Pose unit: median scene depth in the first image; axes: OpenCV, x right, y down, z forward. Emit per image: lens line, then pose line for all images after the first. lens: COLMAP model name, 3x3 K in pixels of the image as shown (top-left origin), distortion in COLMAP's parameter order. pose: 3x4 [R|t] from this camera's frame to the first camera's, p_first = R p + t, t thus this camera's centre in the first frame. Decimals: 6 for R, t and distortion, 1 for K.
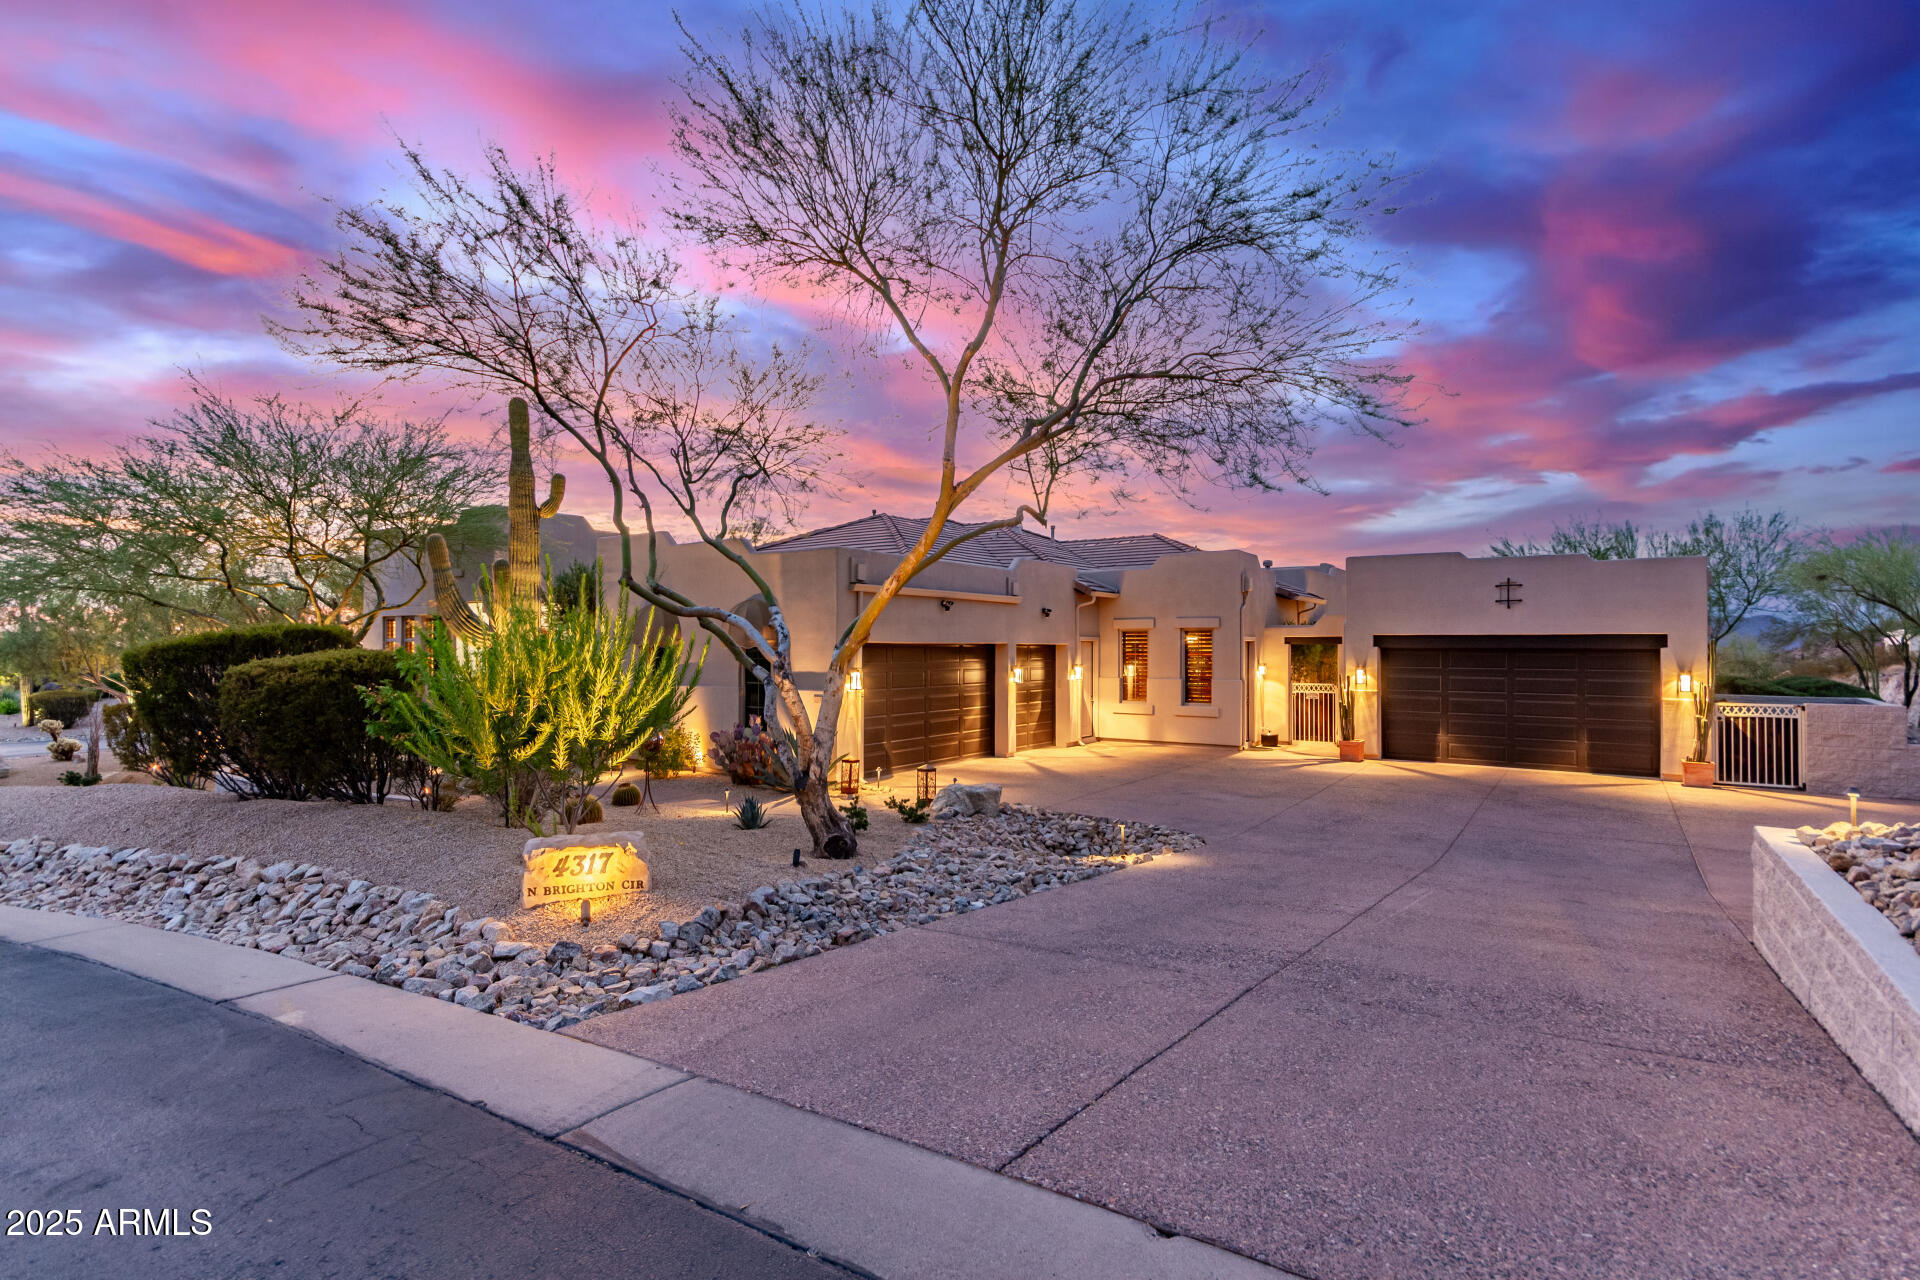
lens RADIAL K [[899.9, 0, 977.0], [0, 899.9, 653.6], [0, 0, 1]] dist [0.016993, -0.002334]
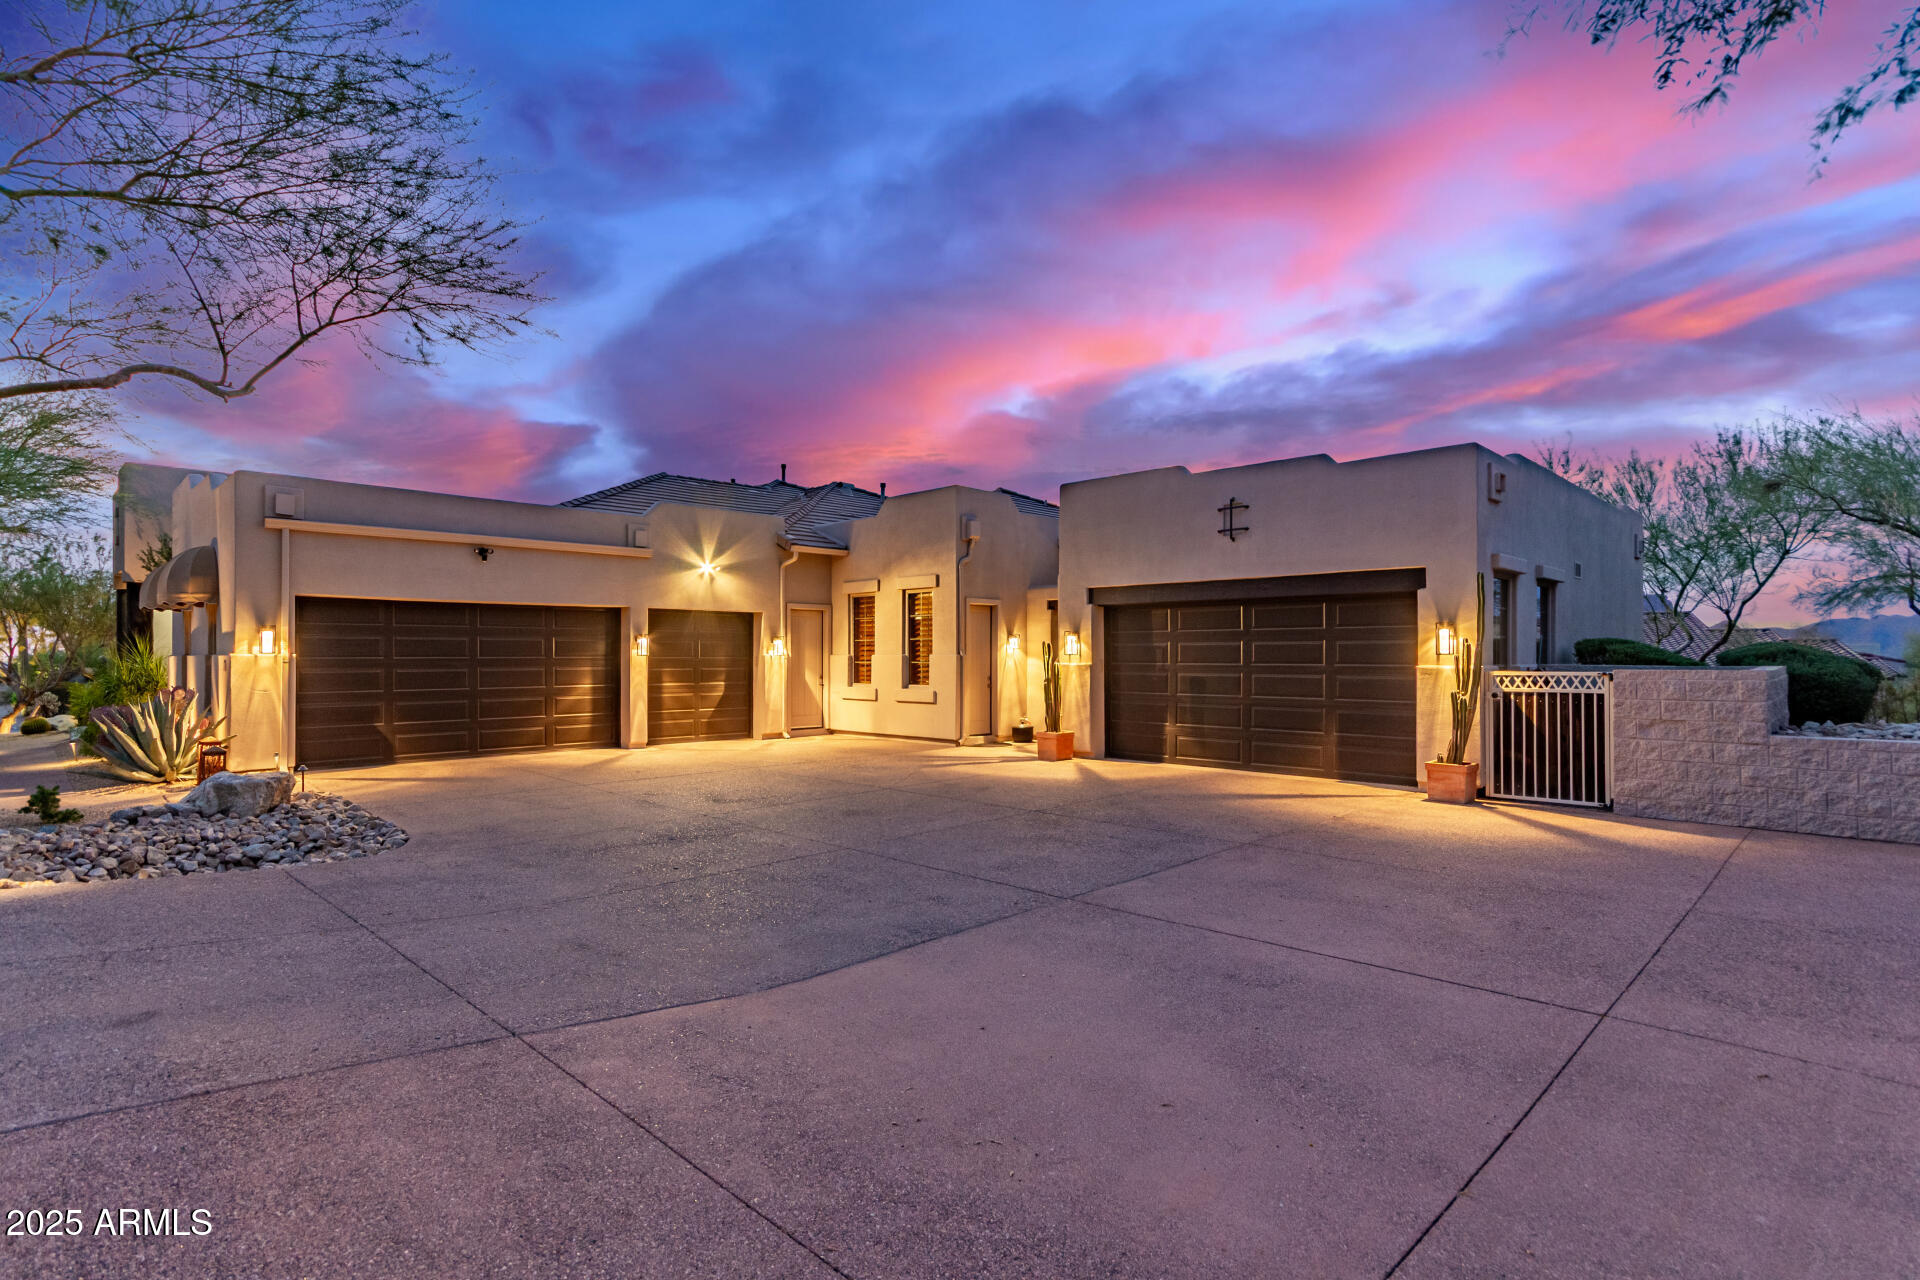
lens RADIAL K [[899.9, 0, 1000.5], [0, 899.9, 680.3], [0, 0, 1]] dist [0.016993, -0.002334]
pose [[0.982181, 0.000508, -0.187939, 0.569613], [0.002397, 0.999881, 0.015229, 0.048011], [0.187924, -0.015408, 0.982063, 0.299736]]
